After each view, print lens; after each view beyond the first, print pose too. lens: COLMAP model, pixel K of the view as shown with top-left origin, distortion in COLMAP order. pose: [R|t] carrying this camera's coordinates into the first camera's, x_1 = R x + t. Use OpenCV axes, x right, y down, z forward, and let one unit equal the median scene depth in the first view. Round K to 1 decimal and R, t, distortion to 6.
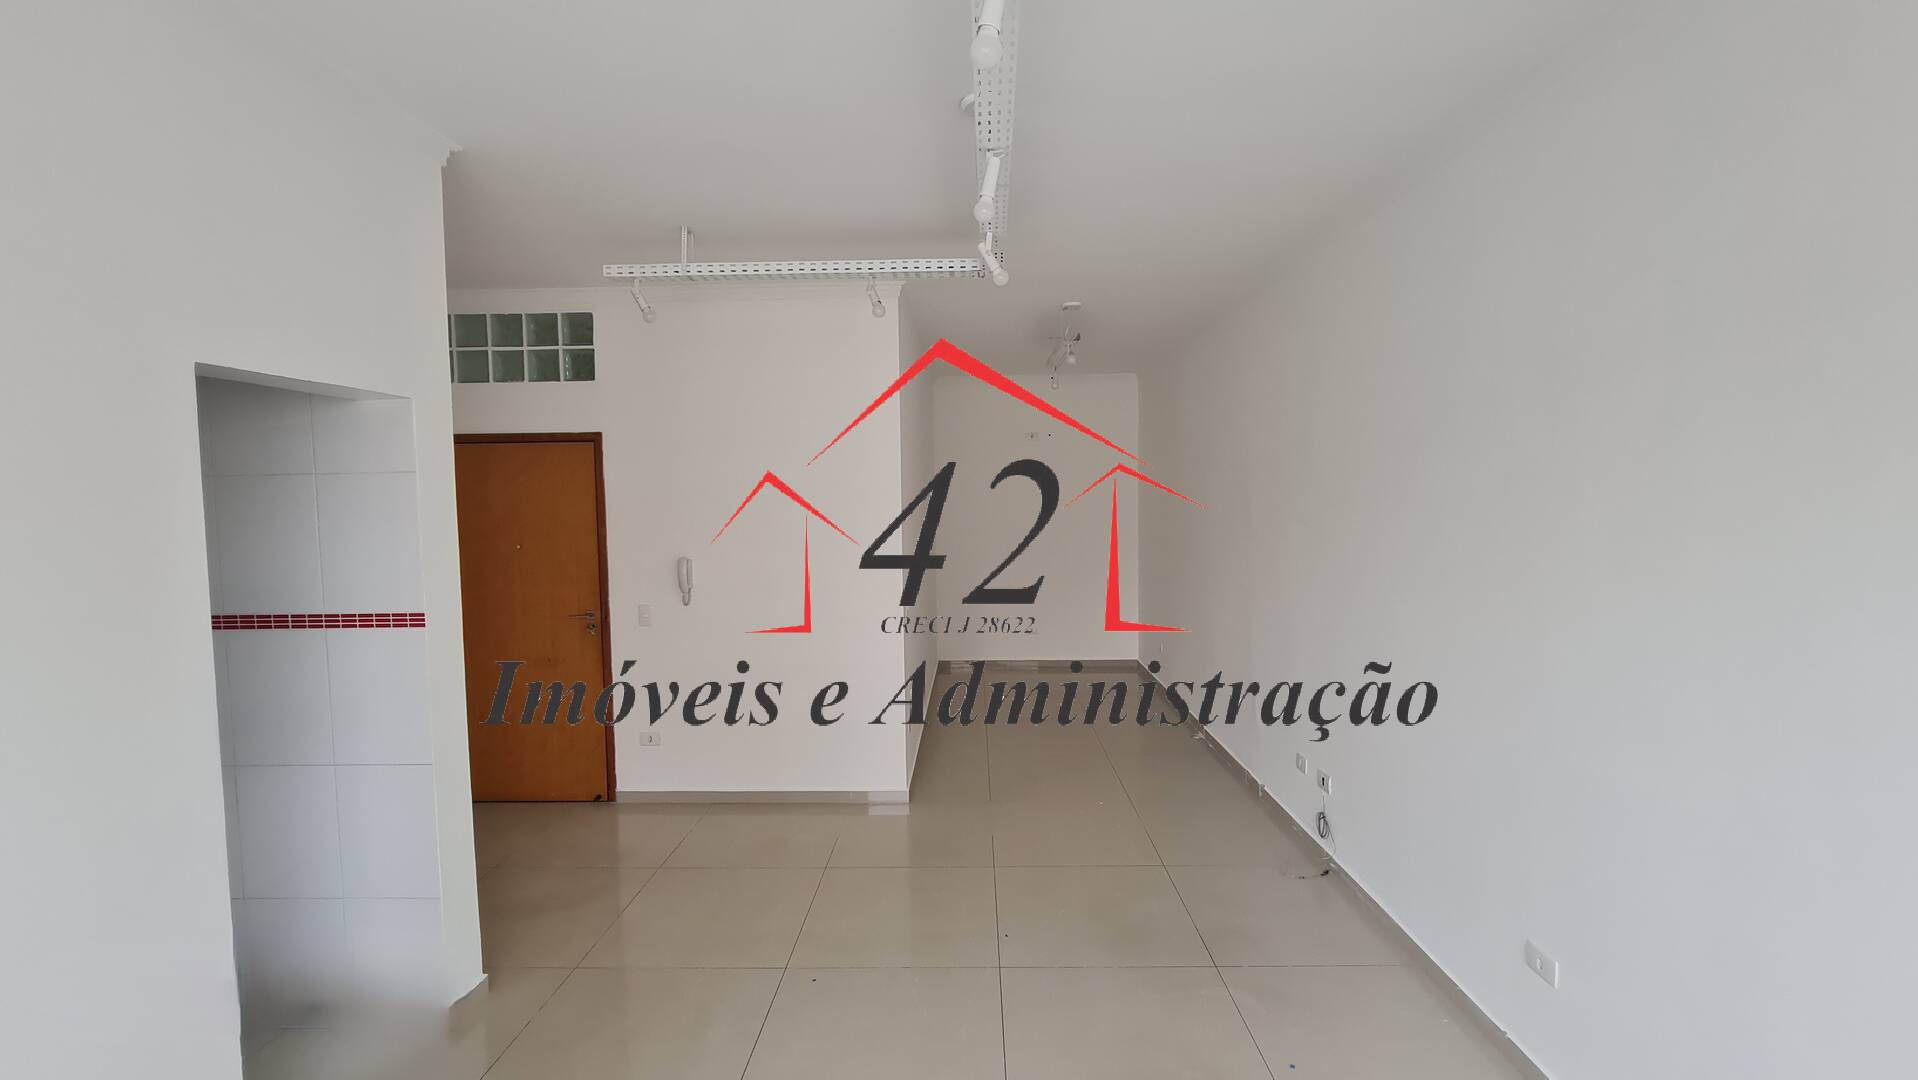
lens RADIAL K [[791.1, 0, 959.0], [0, 791.1, 540.0], [0, 0, 1]] dist [0.000448, -0.000009]
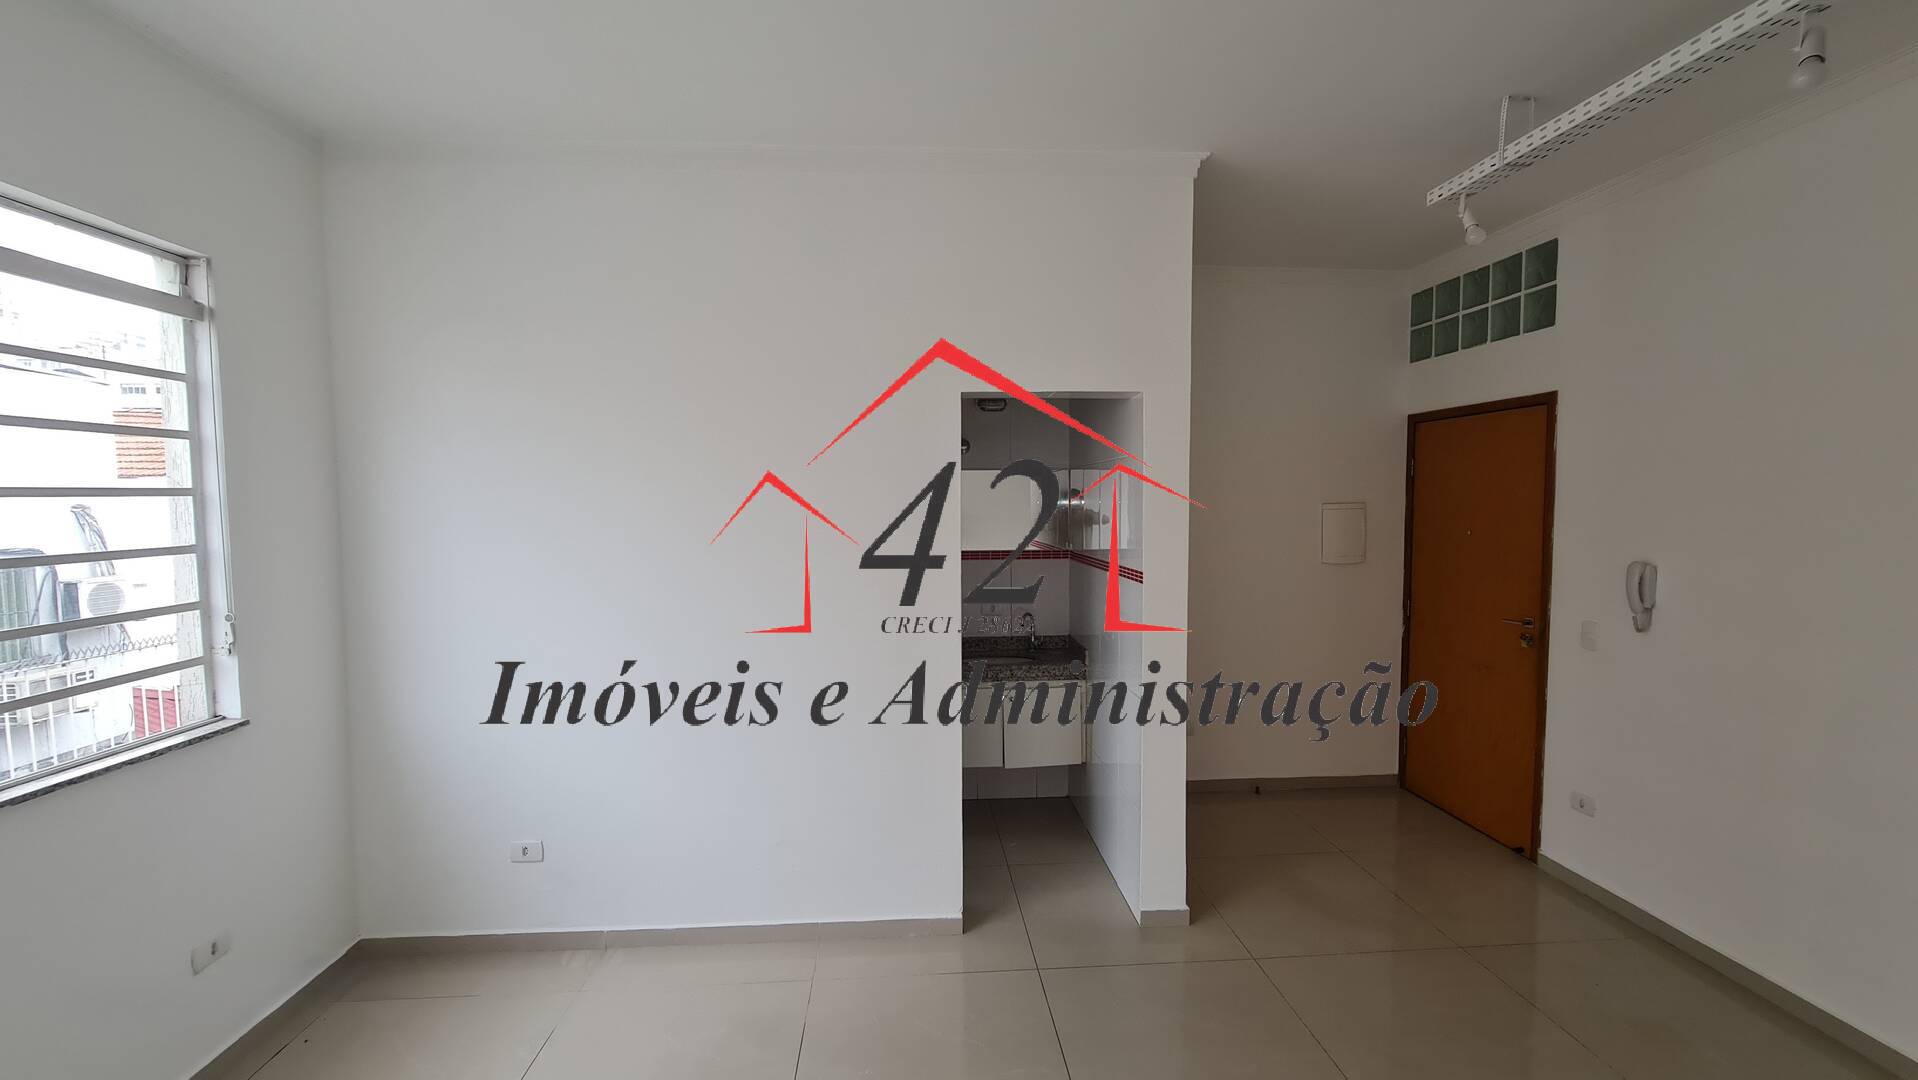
lens RADIAL K [[791.1, 0, 959.0], [0, 791.1, 540.0], [0, 0, 1]] dist [0.000448, -0.000009]
pose [[0.091531, 0.063674, -0.993764, 0.275245], [-0.048778, 0.997042, 0.059391, -0.008109], [0.994607, 0.043038, 0.094366, 0.351296]]
